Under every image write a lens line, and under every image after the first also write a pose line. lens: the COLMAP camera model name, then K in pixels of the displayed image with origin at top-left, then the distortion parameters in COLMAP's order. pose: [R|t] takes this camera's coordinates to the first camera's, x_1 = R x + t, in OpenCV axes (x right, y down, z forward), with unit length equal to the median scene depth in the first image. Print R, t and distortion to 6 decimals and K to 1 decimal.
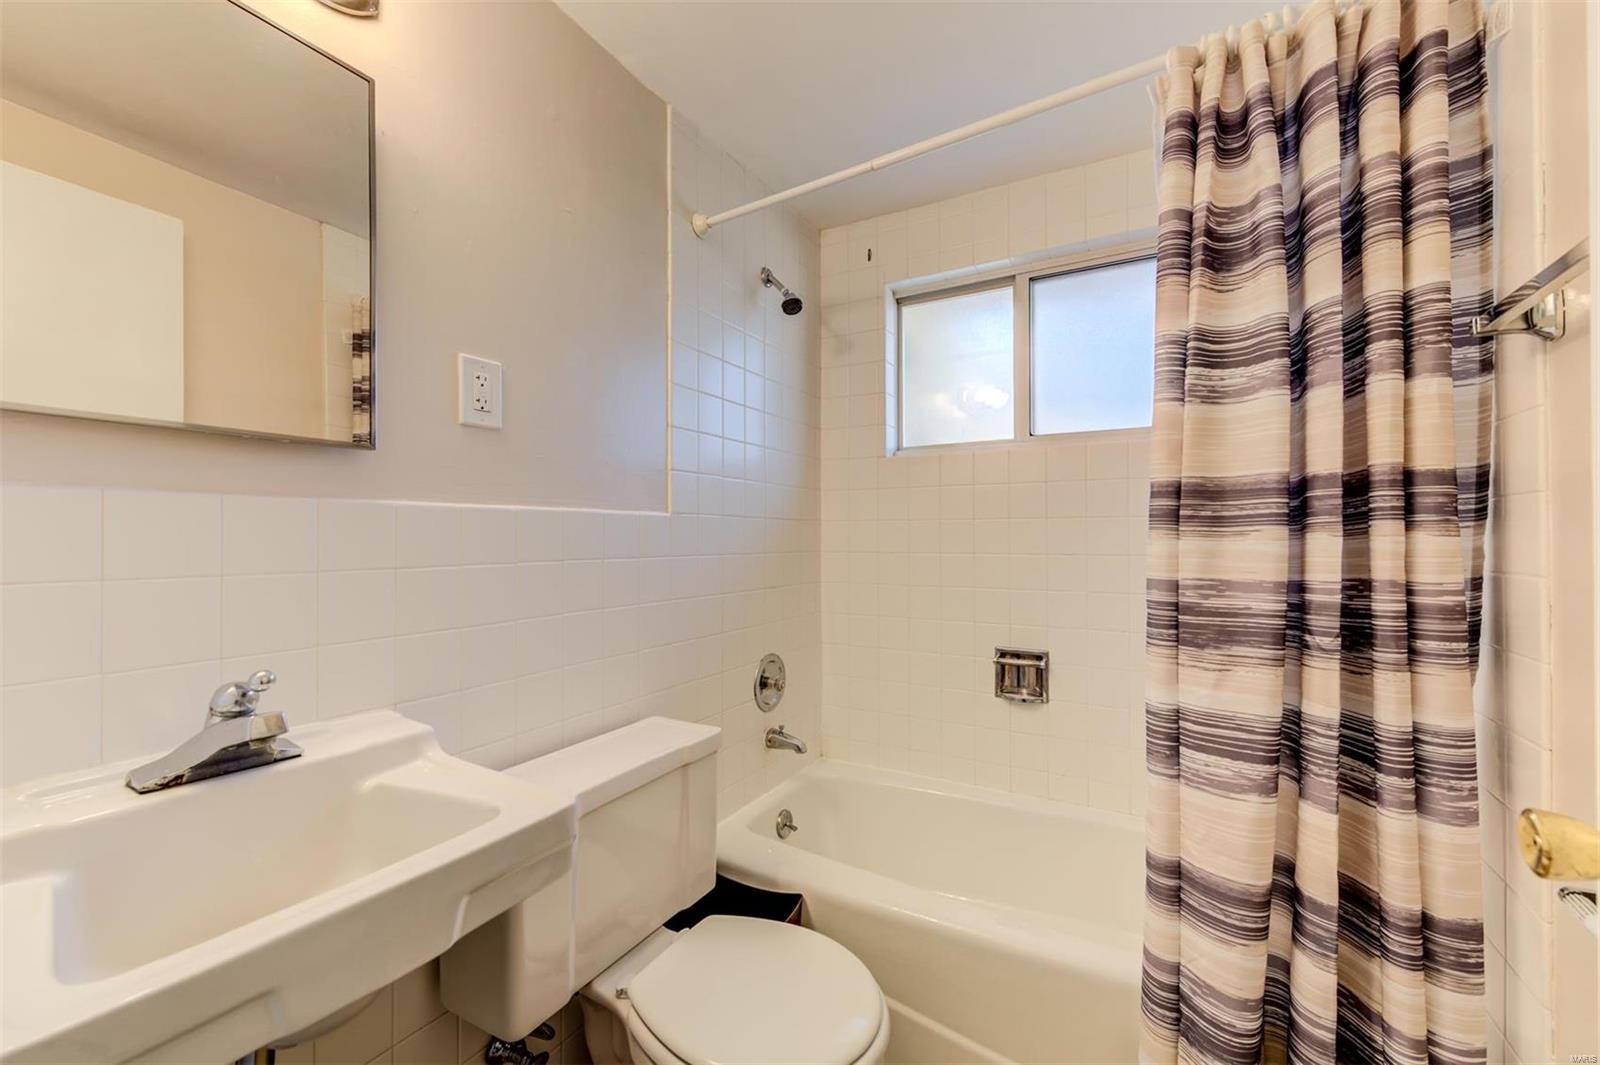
lens RADIAL K [[650.0, 0, 785.2], [0, 650.0, 531.2], [0, 0, 1]] dist [0.008981, -0.003110]
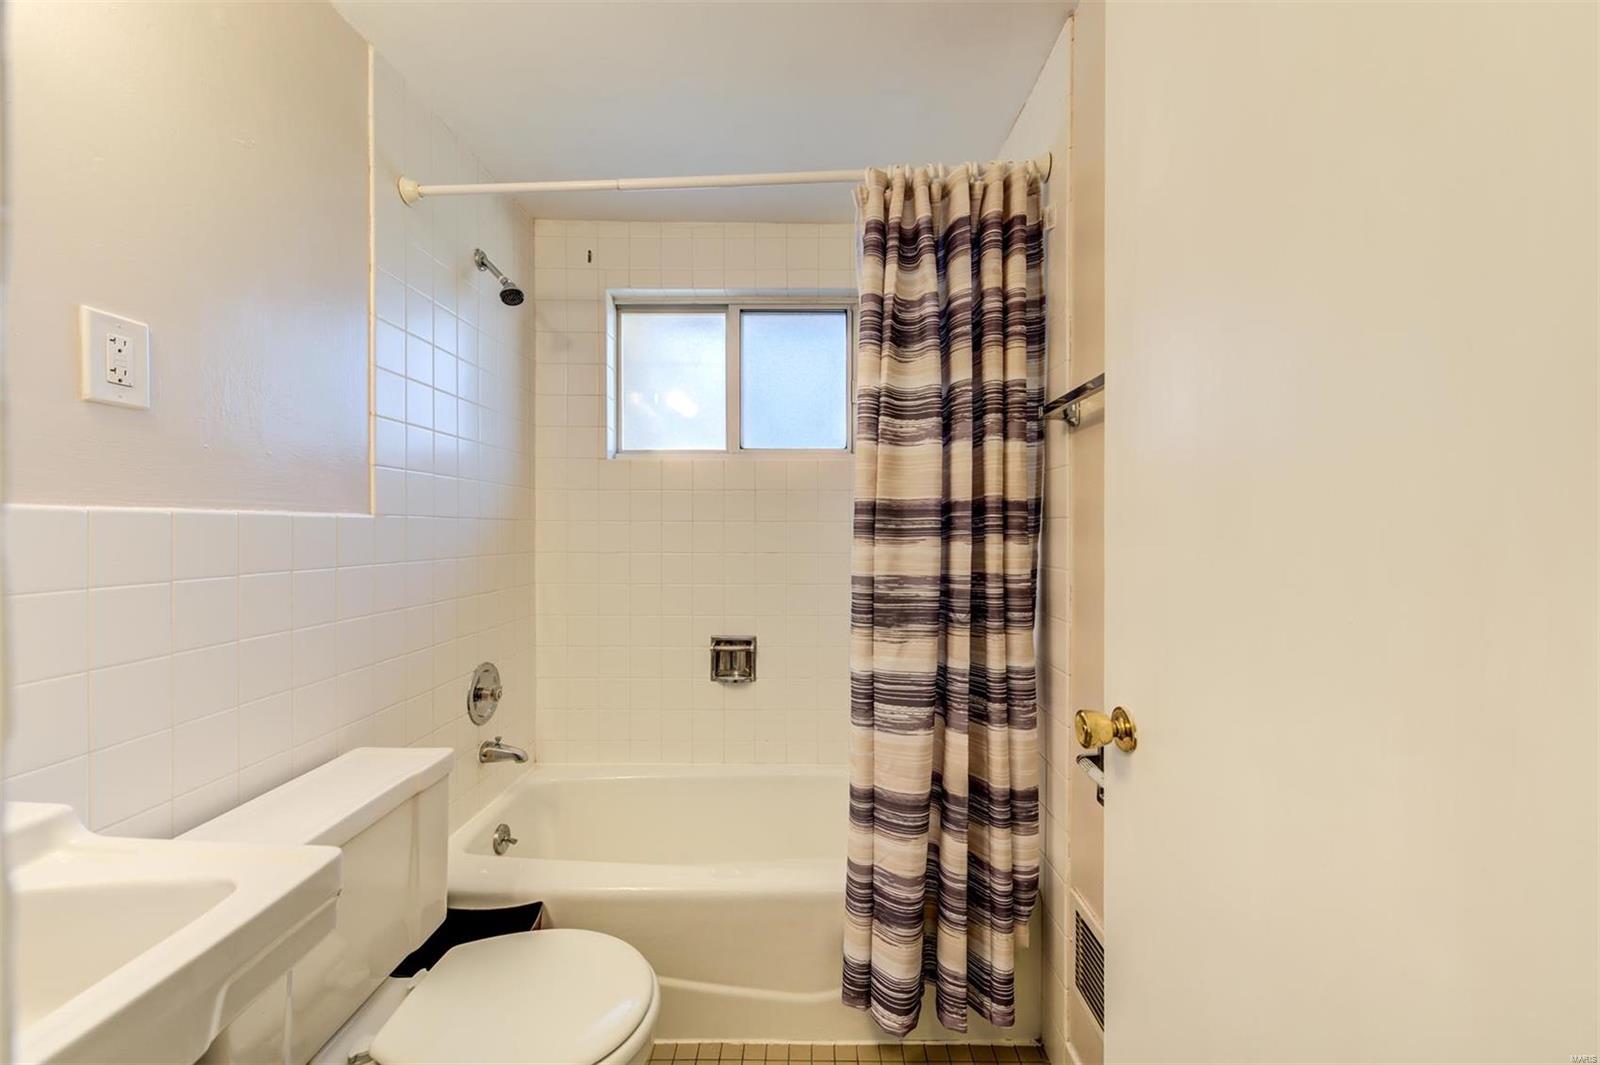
lens RADIAL K [[650.0, 0, 787.1], [0, 650.0, 528.6], [0, 0, 1]] dist [0.008981, -0.003110]
pose [[0.875378, 0.000384, 0.483439, -0.186035], [-0.006037, 0.999930, 0.010137, -0.034634], [-0.483401, -0.011792, 0.875319, -0.065951]]
